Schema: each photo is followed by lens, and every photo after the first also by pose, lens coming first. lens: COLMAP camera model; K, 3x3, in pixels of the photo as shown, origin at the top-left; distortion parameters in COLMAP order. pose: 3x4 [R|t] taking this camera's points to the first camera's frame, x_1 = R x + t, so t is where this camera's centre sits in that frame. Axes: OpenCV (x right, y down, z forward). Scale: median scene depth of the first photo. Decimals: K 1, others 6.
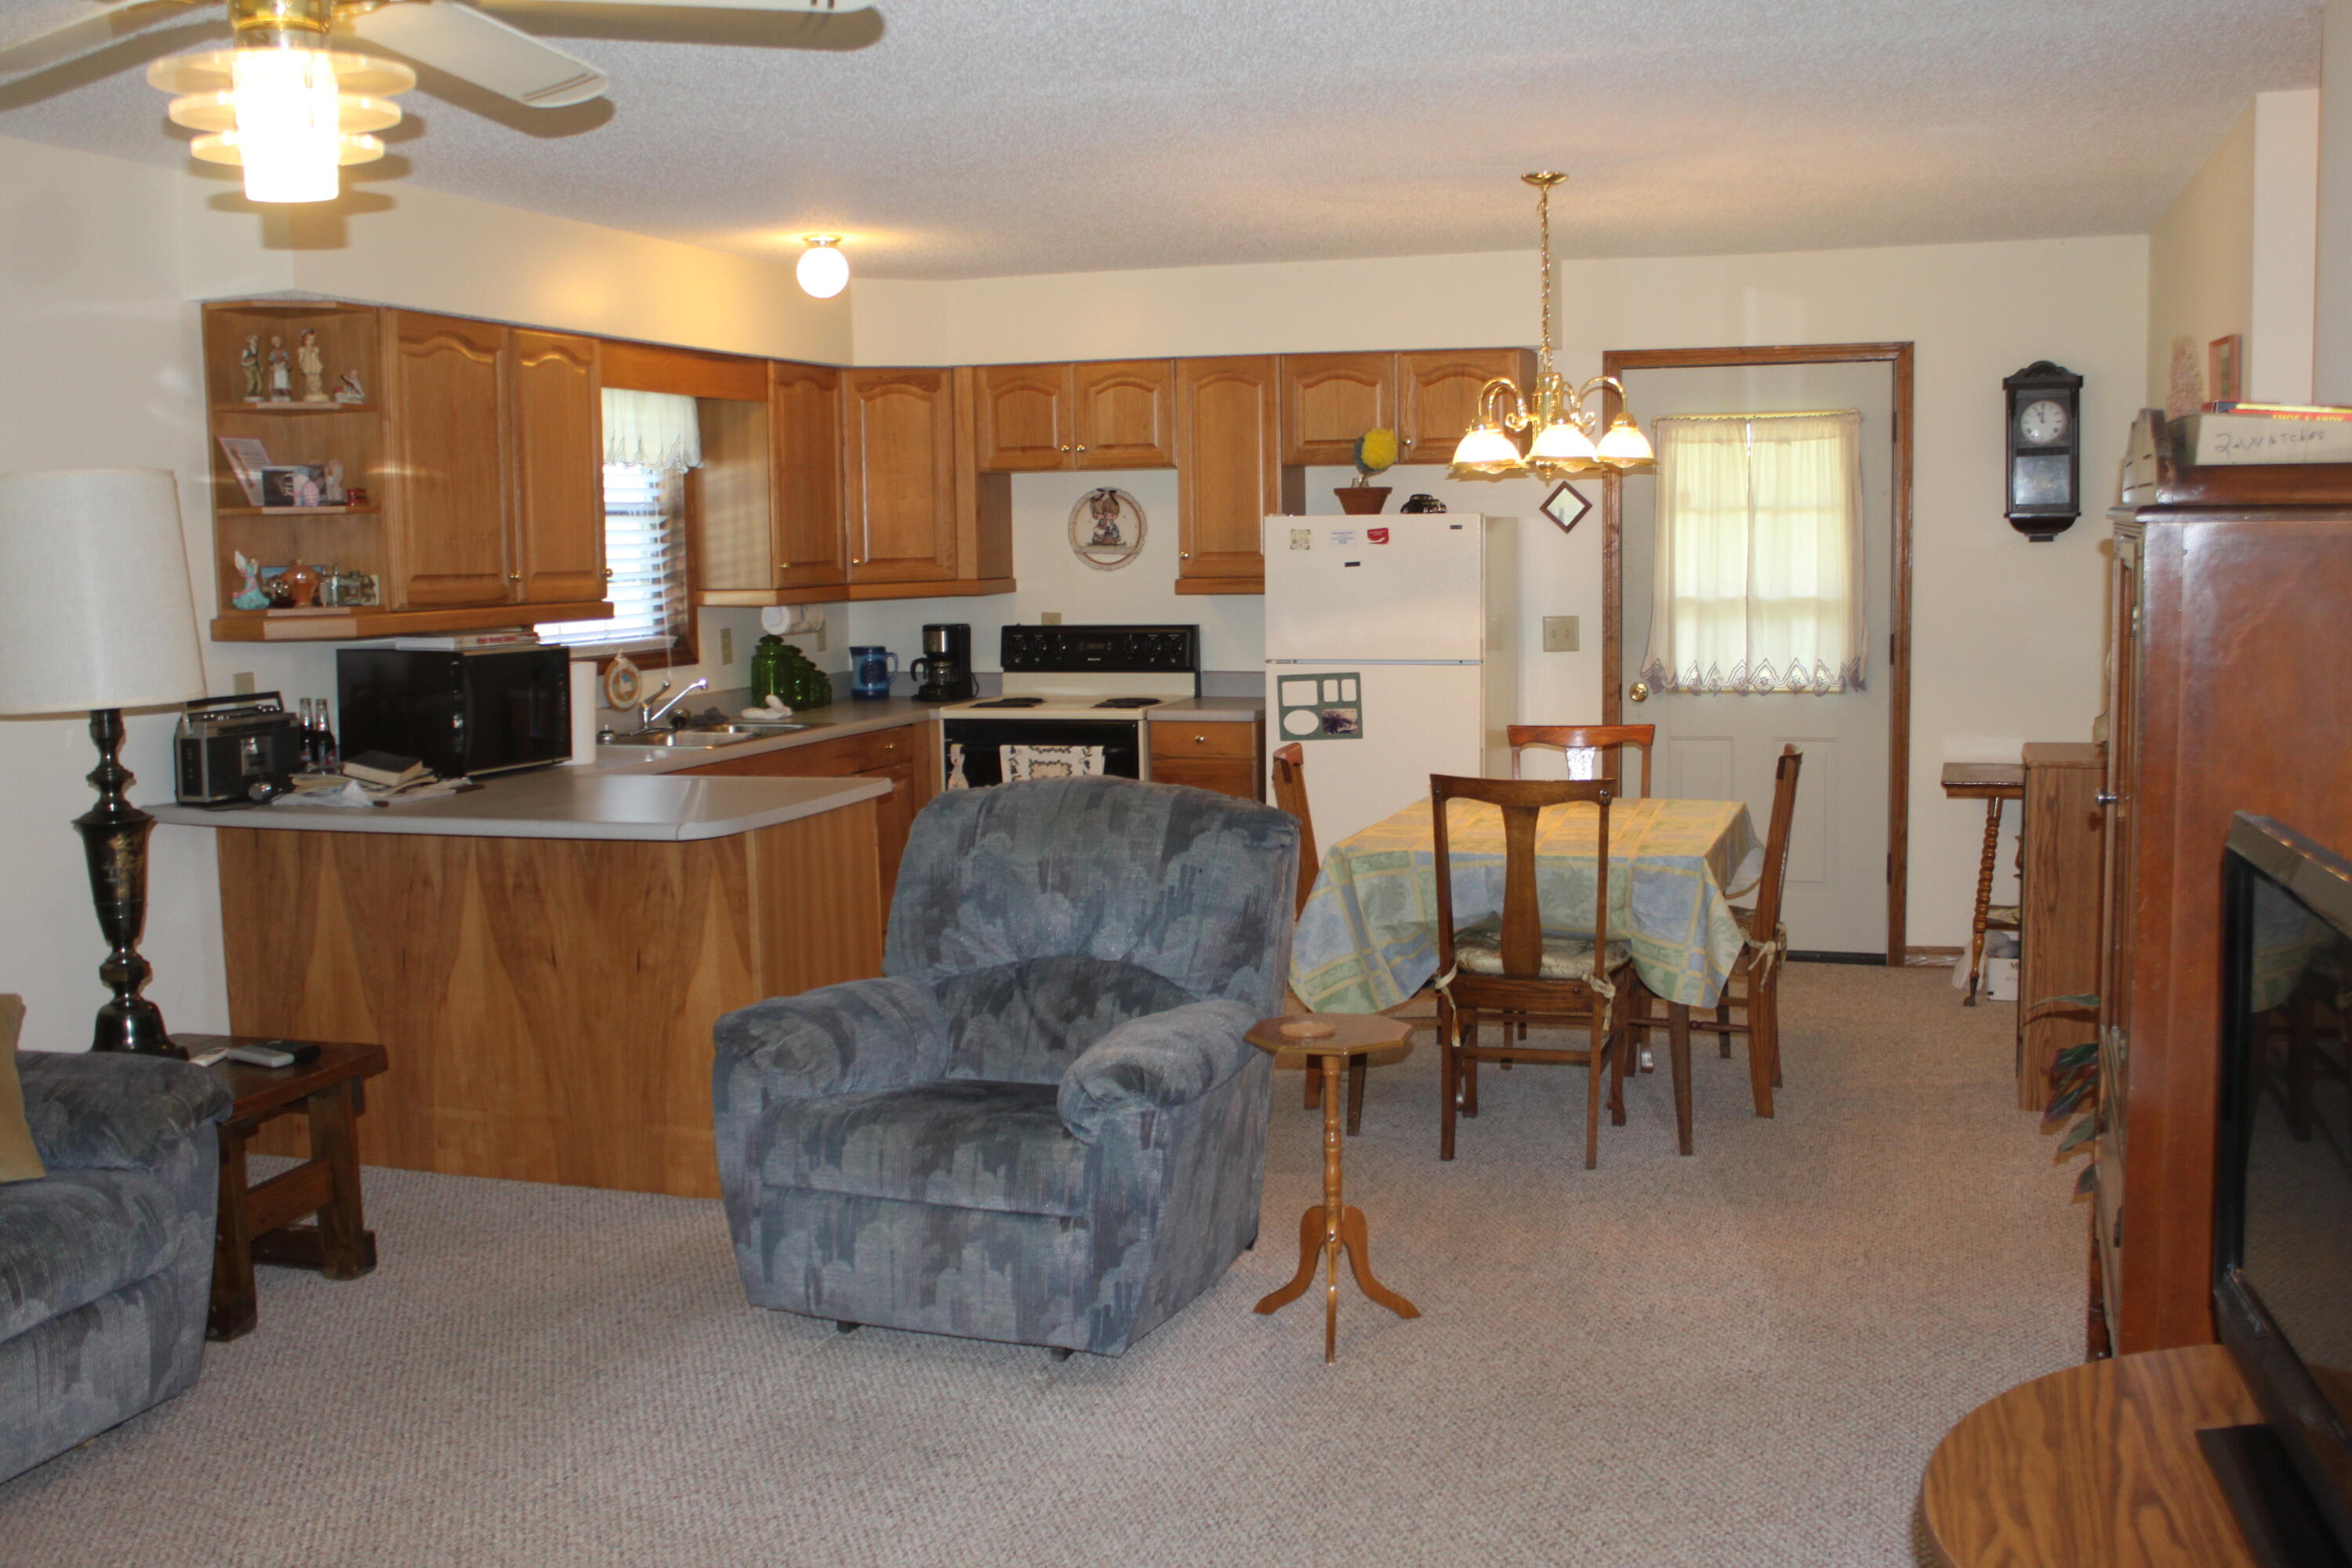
lens RADIAL K [[2242.1, 0, 1097.5], [0, 2242.1, 743.3], [0, 0, 1]] dist [-0.117555, 0.088774]
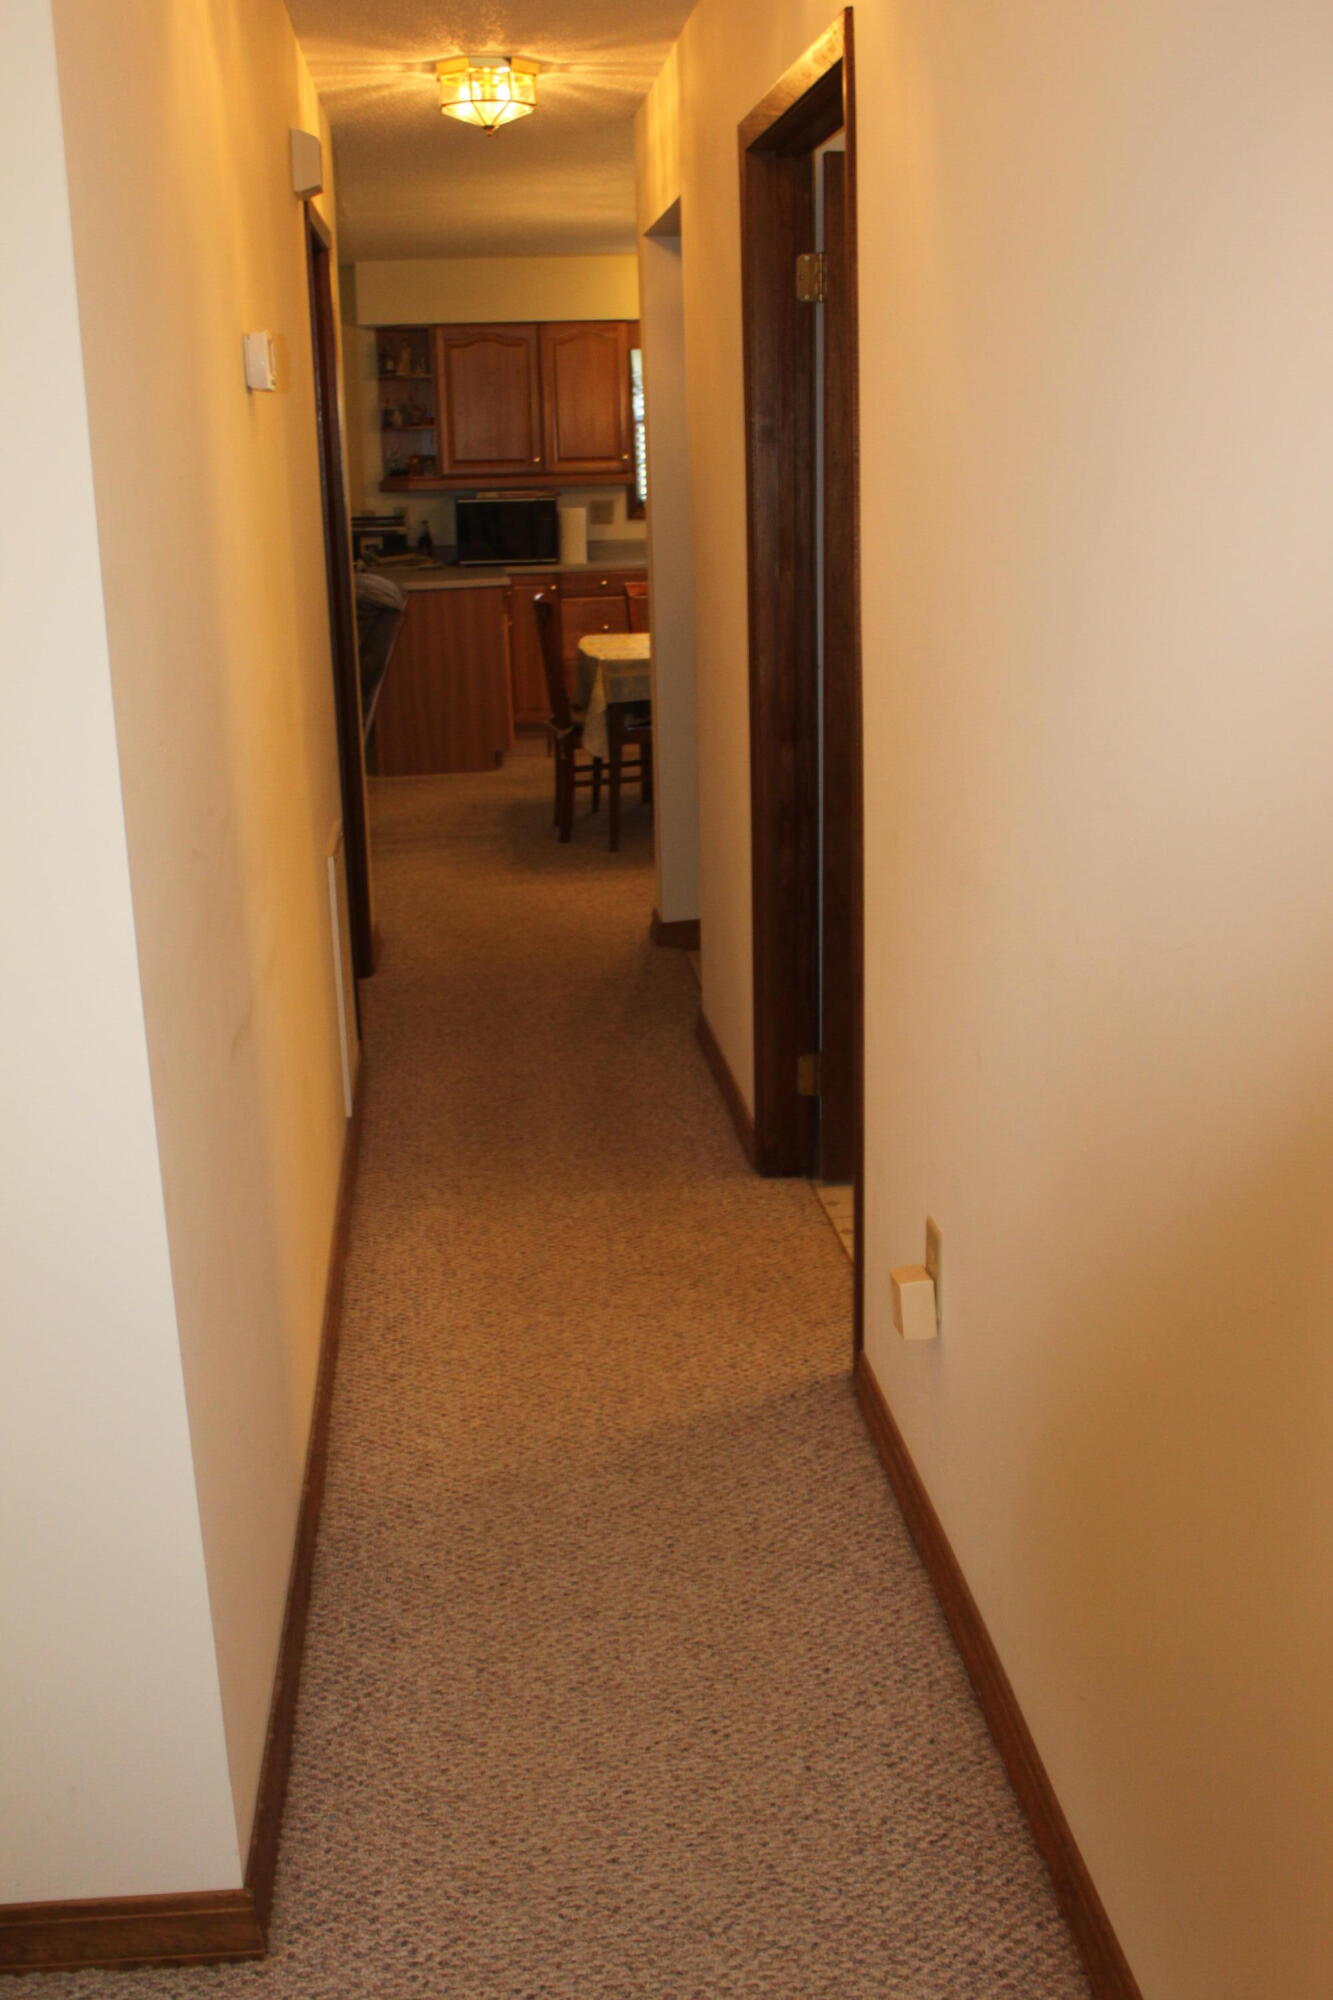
lens RADIAL K [[1906.8, 0, 666.5], [0, 1906.8, 1000.0], [0, 0, 1]] dist [-0.120353, 0.000066]
pose [[0.471753, 0.277173, -0.837033, 1.070019], [-0.068792, 0.957983, 0.278453, -0.077138], [0.879043, -0.073780, 0.470998, 0.264691]]
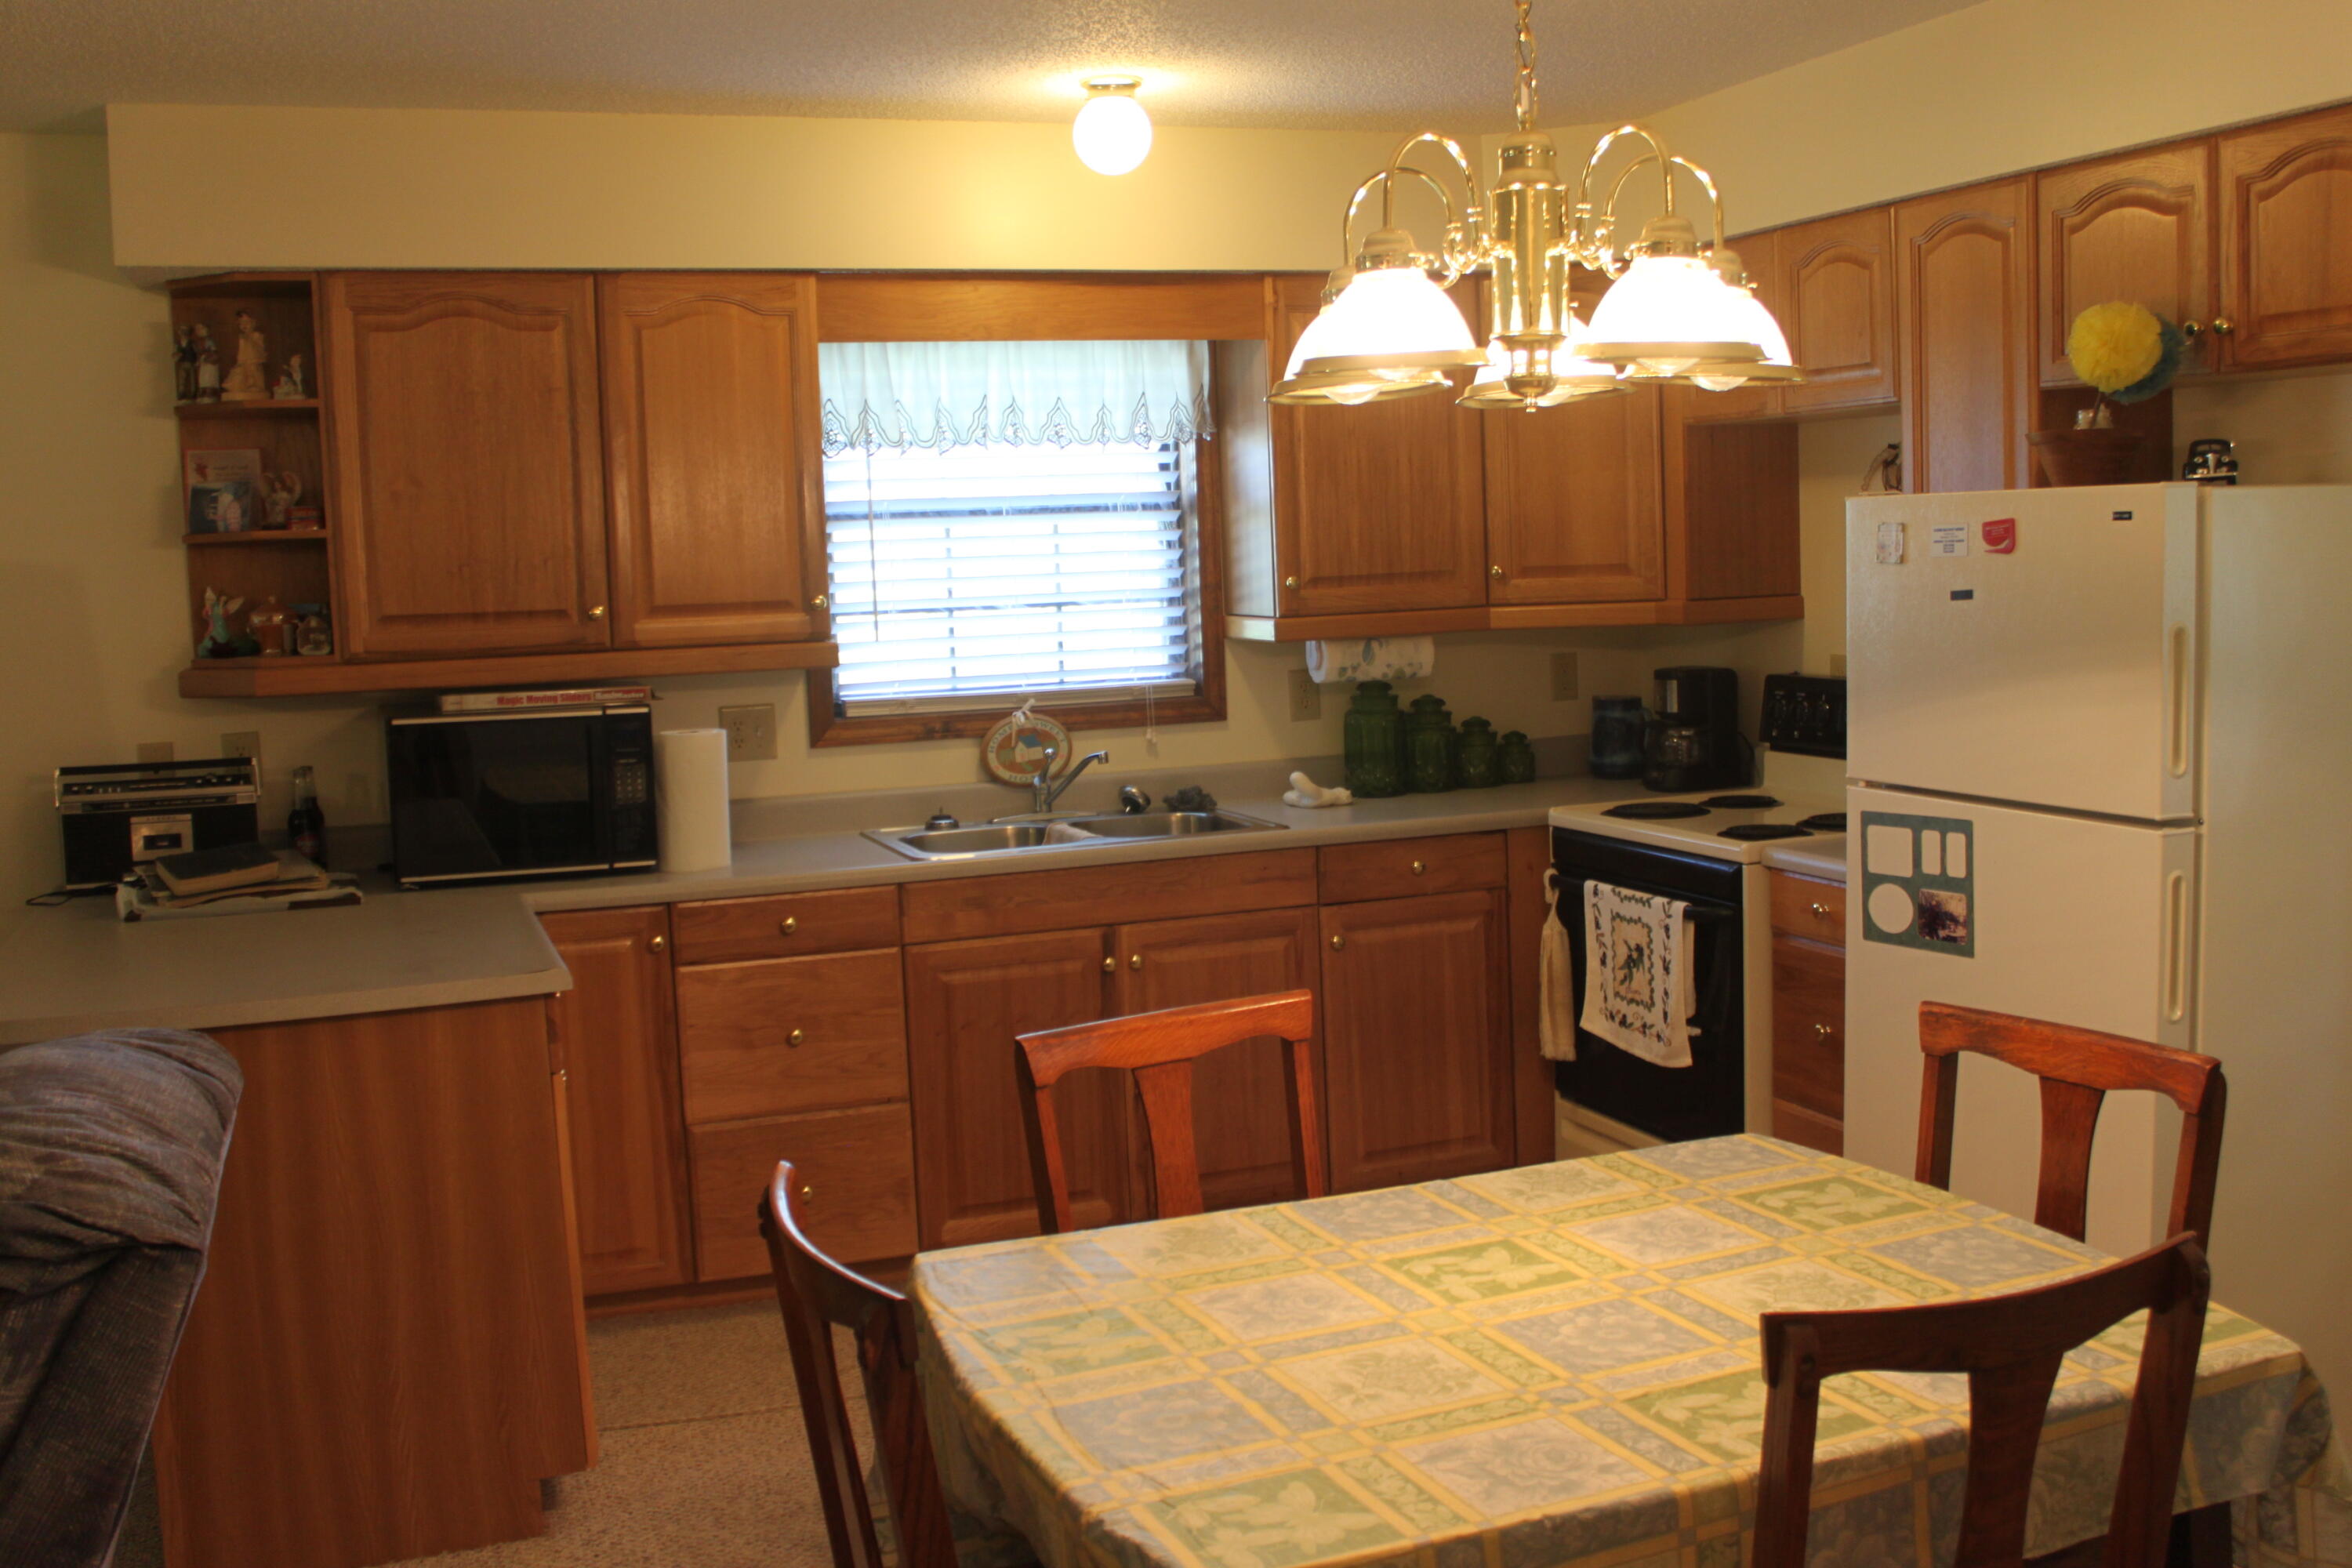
lens RADIAL K [[2242.1, 0, 1097.5], [0, 2242.1, 743.3], [0, 0, 1]] dist [-0.117555, 0.088774]
pose [[0.653962, 0.058709, -0.754246, 0.348774], [-0.043972, 0.998249, 0.039576, -0.058466], [0.755249, 0.007285, 0.655398, 0.546044]]
